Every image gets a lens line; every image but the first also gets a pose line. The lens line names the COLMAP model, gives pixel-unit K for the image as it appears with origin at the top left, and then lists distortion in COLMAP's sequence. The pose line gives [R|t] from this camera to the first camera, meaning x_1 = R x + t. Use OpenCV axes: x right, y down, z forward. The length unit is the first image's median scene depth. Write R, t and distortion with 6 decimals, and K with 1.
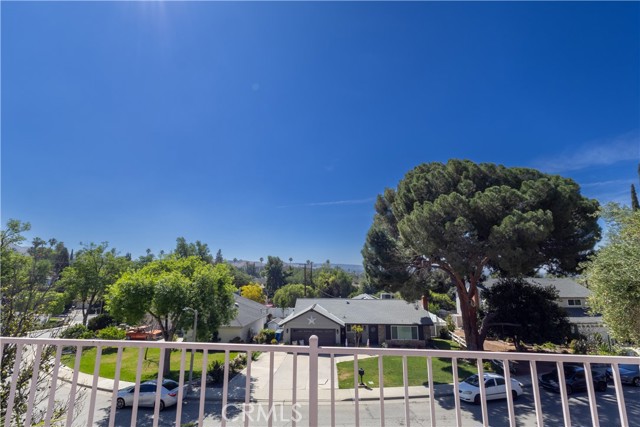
lens RADIAL K [[293.7, 0, 319.6], [0, 293.7, 214.0], [0, 0, 1]] dist [0.001361, 0.001068]
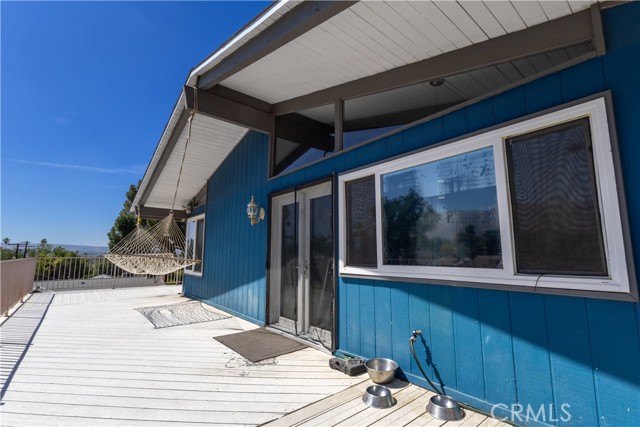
lens RADIAL K [[293.7, 0, 319.0], [0, 293.7, 213.7], [0, 0, 1]] dist [0.001361, 0.001068]
pose [[0.705849, 0.089711, 0.702659, -0.088395], [-0.130907, 0.991382, 0.004928, -0.063965], [-0.696161, -0.095461, 0.711510, -0.374440]]
